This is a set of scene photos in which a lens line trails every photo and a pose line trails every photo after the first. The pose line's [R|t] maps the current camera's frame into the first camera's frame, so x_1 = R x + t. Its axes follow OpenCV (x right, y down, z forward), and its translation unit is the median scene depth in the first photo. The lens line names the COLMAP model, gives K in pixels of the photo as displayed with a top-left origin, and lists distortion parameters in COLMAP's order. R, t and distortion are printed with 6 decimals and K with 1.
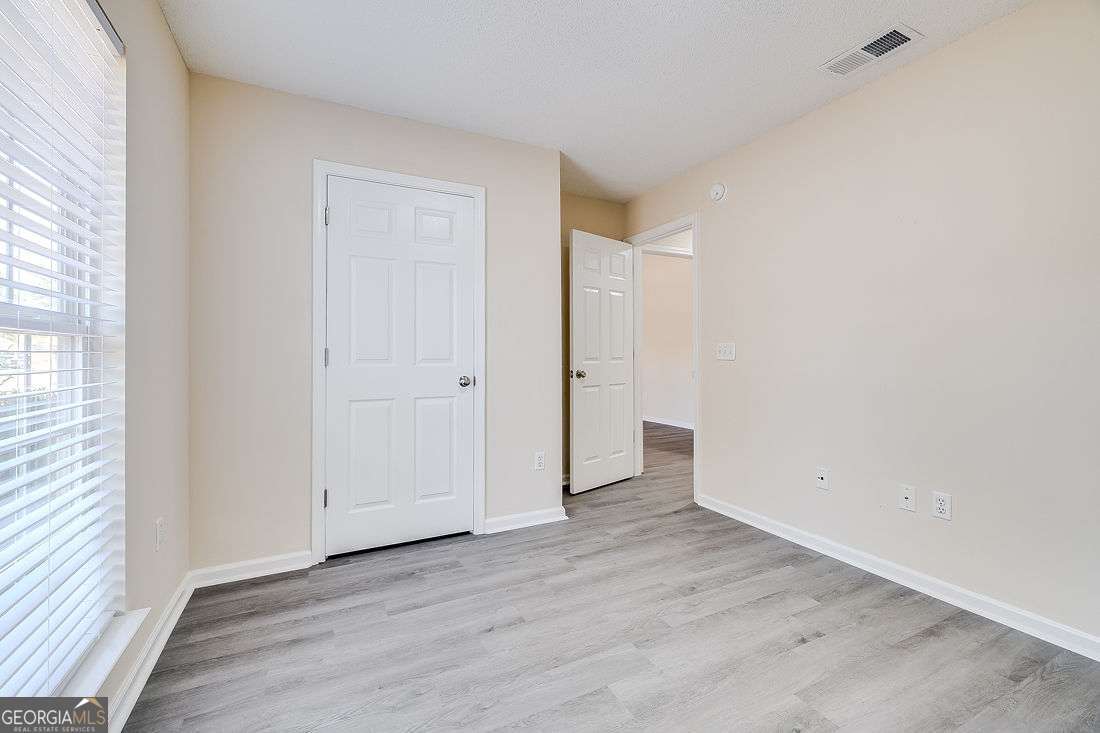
lens RADIAL K [[467.0, 0, 550.0], [0, 467.0, 366.5], [0, 0, 1]] dist [-0.001015, -0.000292]
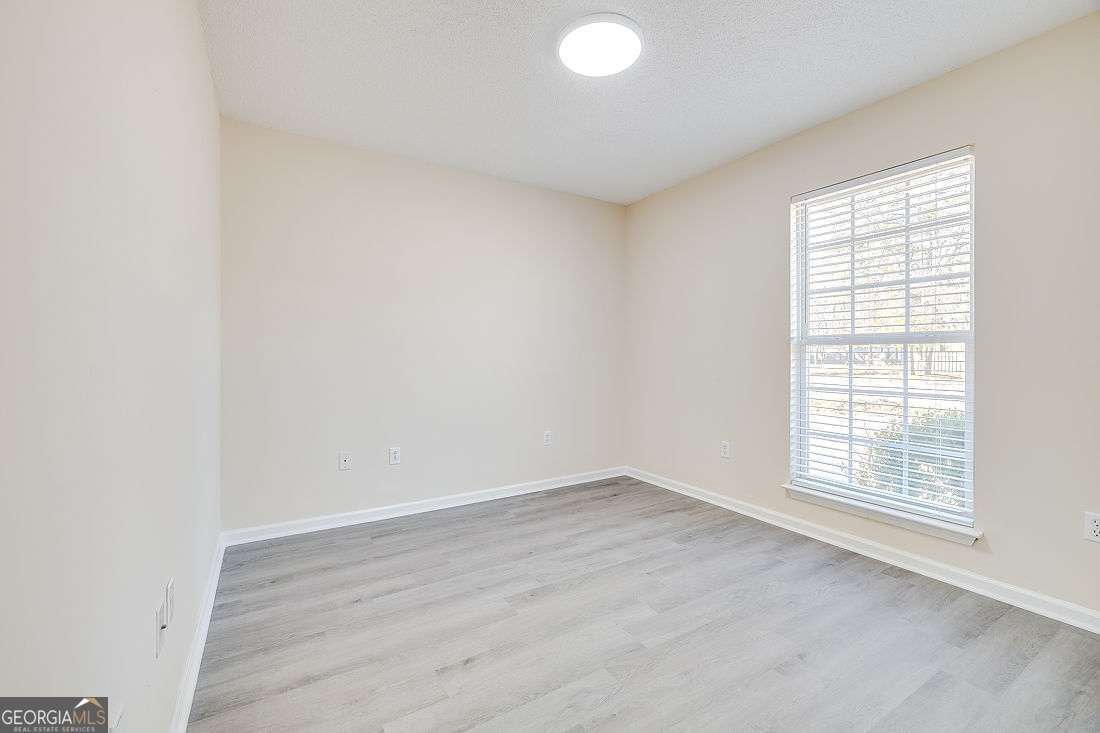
lens RADIAL K [[467.0, 0, 550.0], [0, 467.0, 366.5], [0, 0, 1]] dist [-0.001015, -0.000292]
pose [[-0.997047, 0.008271, -0.076341, 0.445547], [0.004467, 0.998746, 0.049865, -0.052724], [0.076658, 0.049377, -0.995834, 1.926926]]
